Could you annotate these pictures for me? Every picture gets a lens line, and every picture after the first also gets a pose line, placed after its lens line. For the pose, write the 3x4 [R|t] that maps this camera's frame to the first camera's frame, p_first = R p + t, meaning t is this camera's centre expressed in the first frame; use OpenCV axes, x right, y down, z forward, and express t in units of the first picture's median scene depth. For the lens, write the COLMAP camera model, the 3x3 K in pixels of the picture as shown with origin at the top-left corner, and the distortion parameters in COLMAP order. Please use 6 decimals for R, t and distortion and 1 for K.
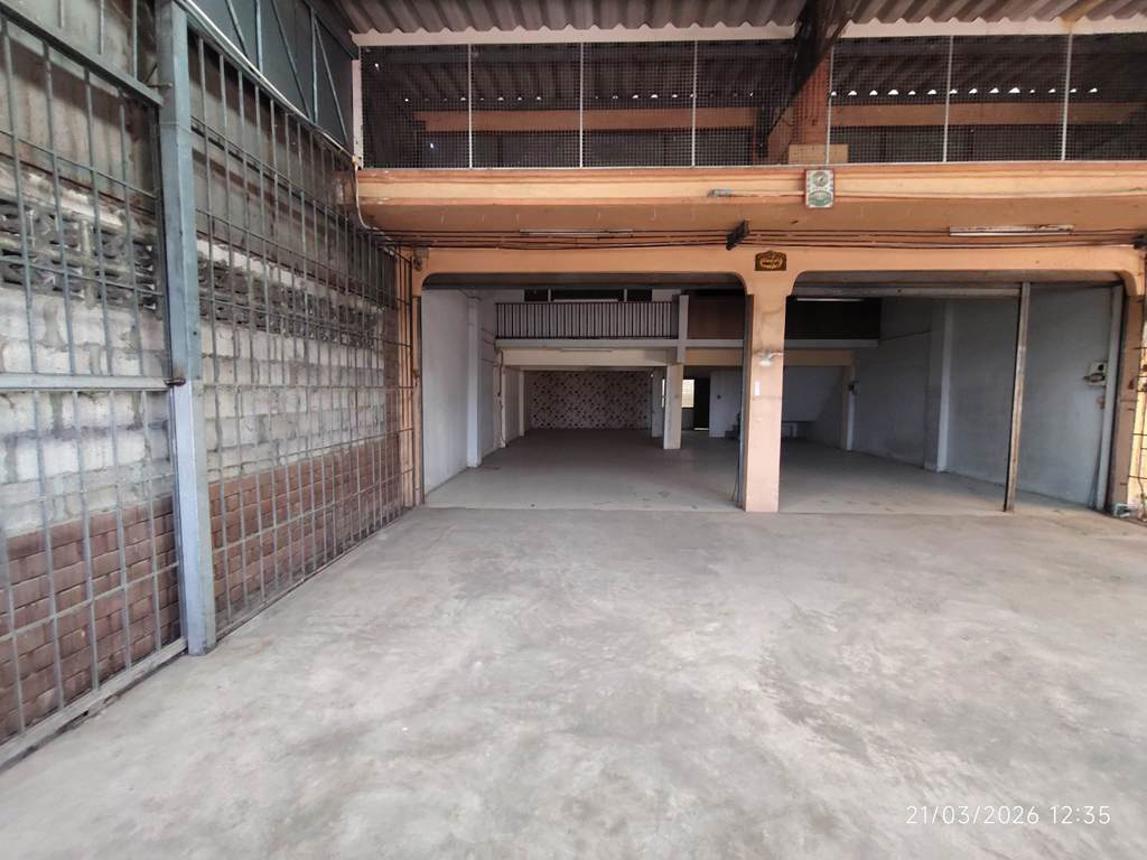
lens RADIAL K [[522.0, 0, 573.1], [0, 522.0, 431.3], [0, 0, 1]] dist [-0.012732, -0.000381]
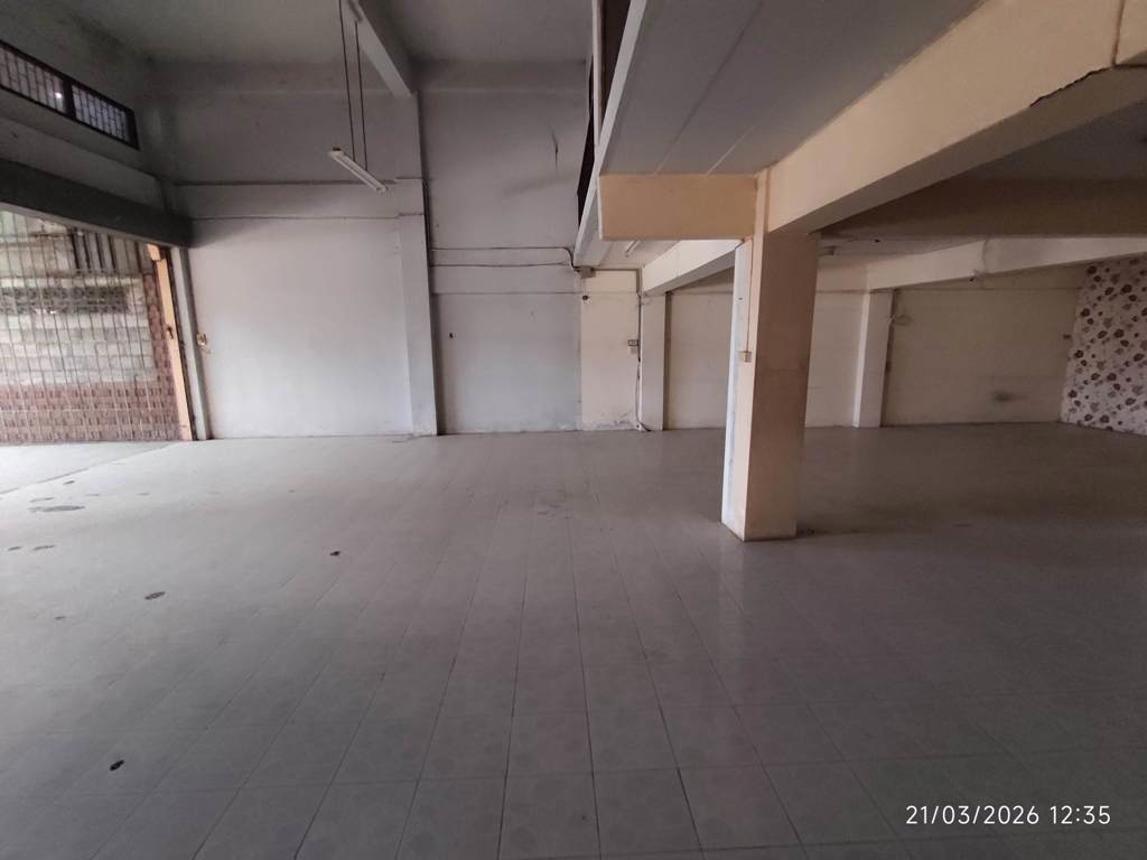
lens RADIAL K [[522.0, 0, 568.2], [0, 522.0, 434.7], [0, 0, 1]] dist [-0.012732, -0.000381]
pose [[0.056810, 0.180823, -0.981874, 0.489472], [-0.063301, 0.982135, 0.177209, -0.069794], [0.996376, 0.052086, 0.067241, 0.917348]]
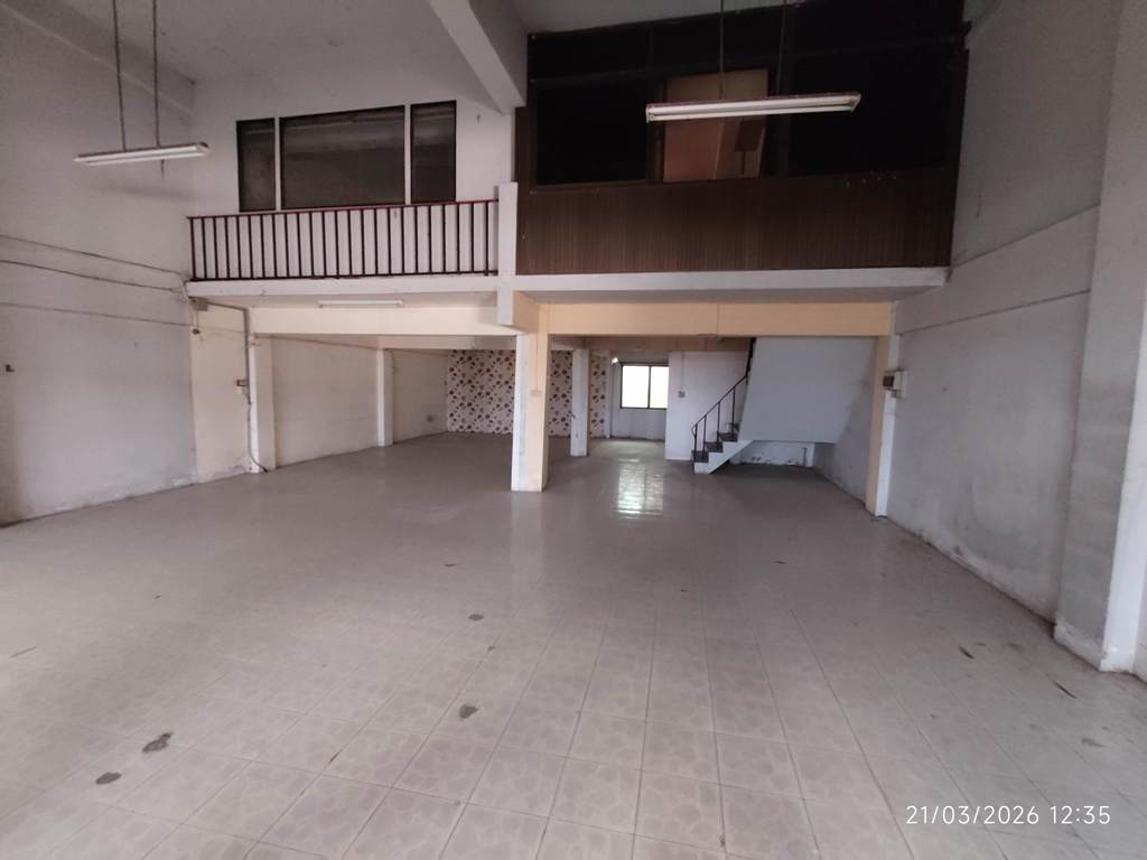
lens RADIAL K [[522.0, 0, 573.7], [0, 522.0, 430.8], [0, 0, 1]] dist [-0.012732, -0.000381]
pose [[0.985480, 0.035226, -0.166095, 0.338831], [-0.032729, 0.999307, 0.017748, -0.039890], [0.166605, -0.012054, 0.985950, 0.500827]]
